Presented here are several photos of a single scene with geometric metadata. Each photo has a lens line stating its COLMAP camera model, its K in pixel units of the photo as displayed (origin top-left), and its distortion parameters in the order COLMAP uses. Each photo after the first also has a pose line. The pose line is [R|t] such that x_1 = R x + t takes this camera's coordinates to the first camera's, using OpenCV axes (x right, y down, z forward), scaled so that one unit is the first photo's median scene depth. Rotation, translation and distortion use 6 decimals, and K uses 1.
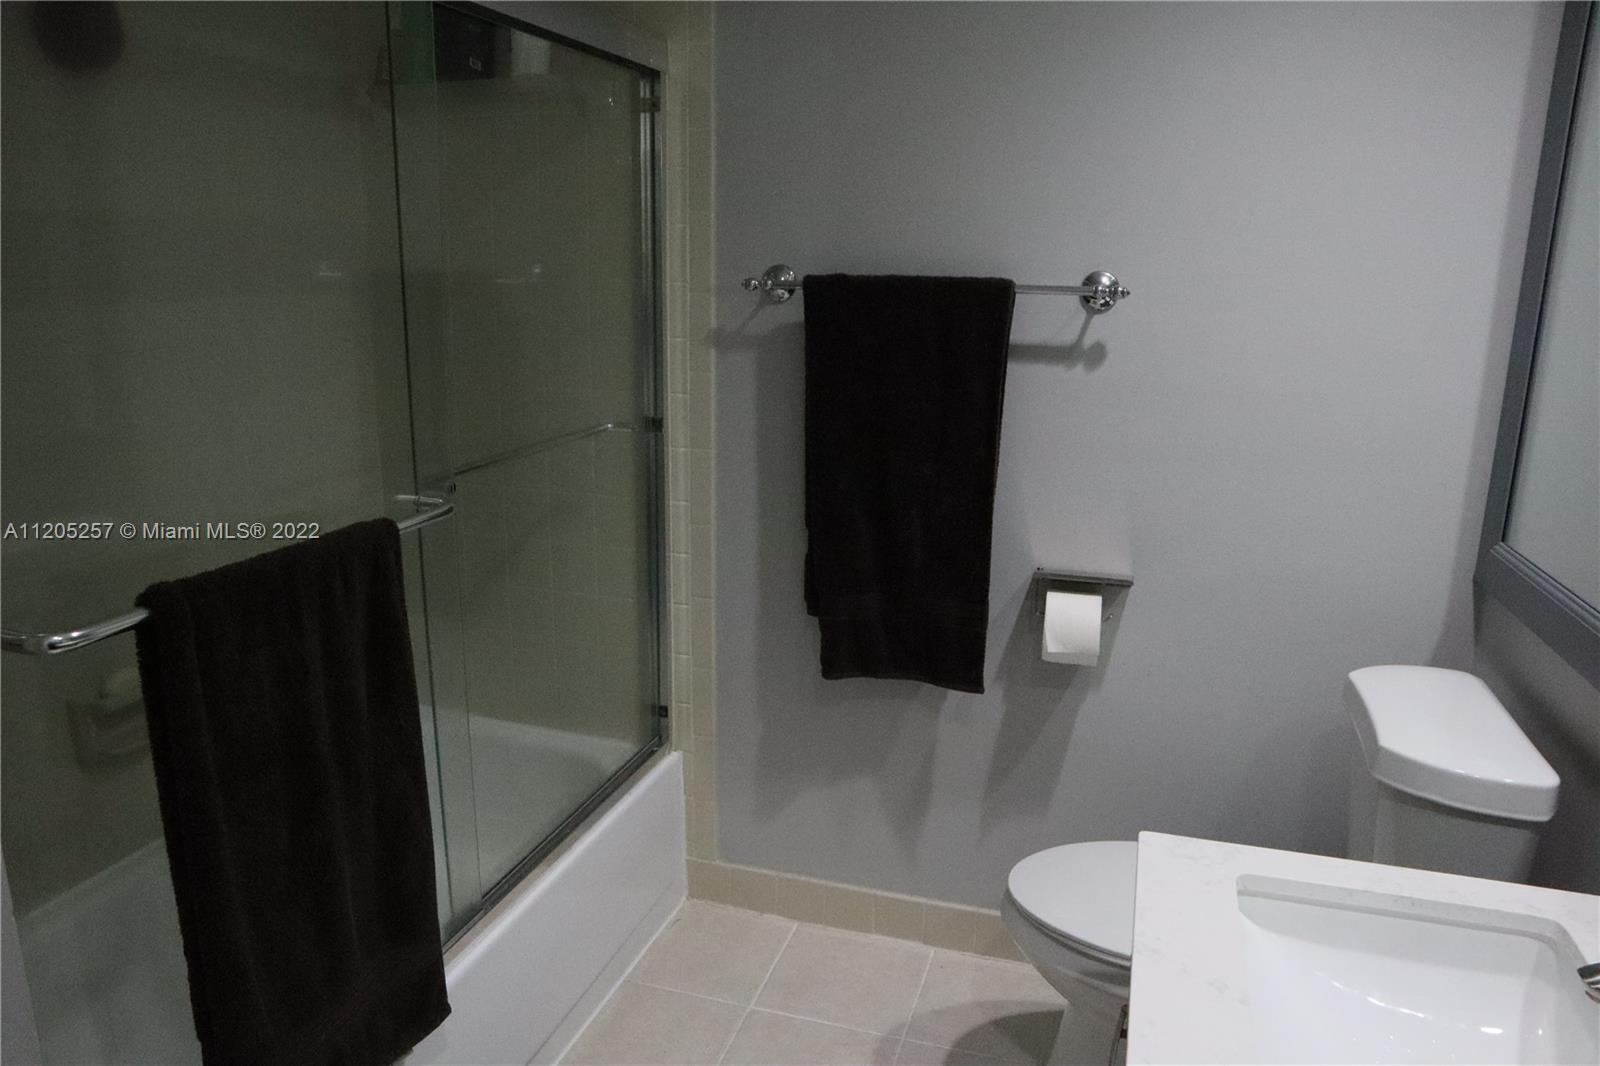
lens RADIAL K [[1110.9, 0, 806.8], [0, 1110.9, 539.8], [0, 0, 1]] dist [-0.127263, 0.088225]
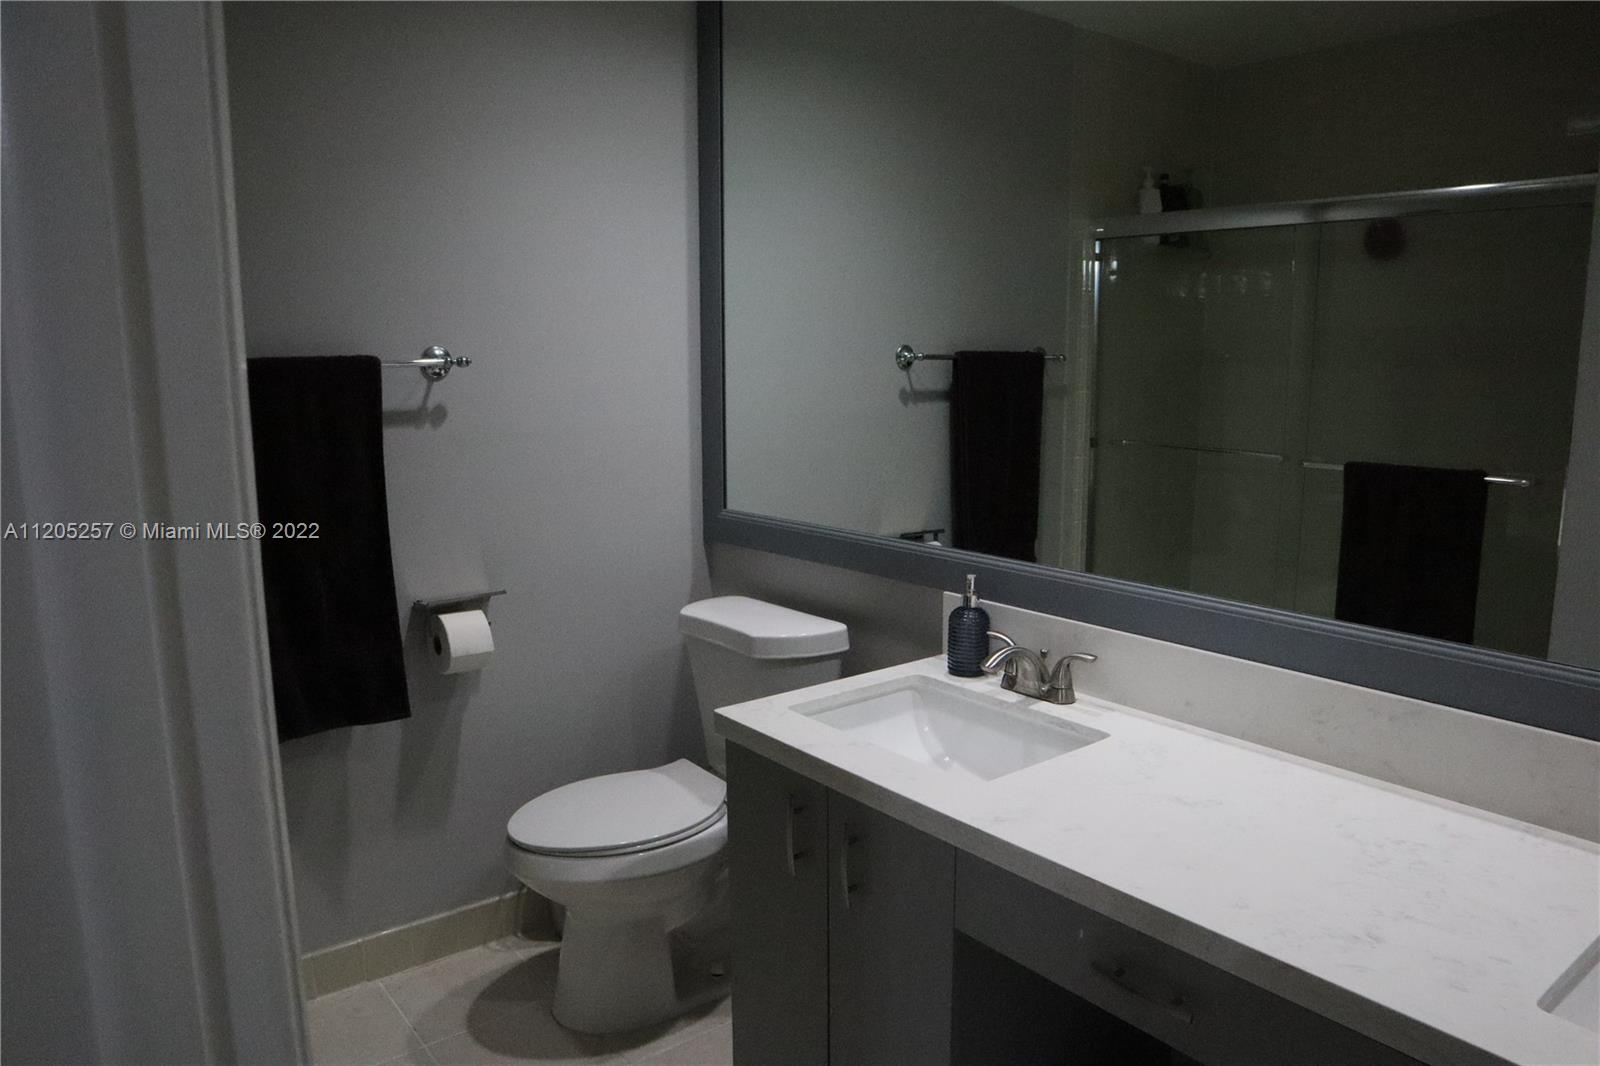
lens RADIAL K [[1110.9, 0, 806.8], [0, 1110.9, 539.8], [0, 0, 1]] dist [-0.127263, 0.088225]
pose [[0.562609, -0.161474, 0.810800, -0.511853], [0.216485, 0.975293, 0.044016, 0.000787], [-0.797875, 0.150763, 0.583666, -0.008167]]
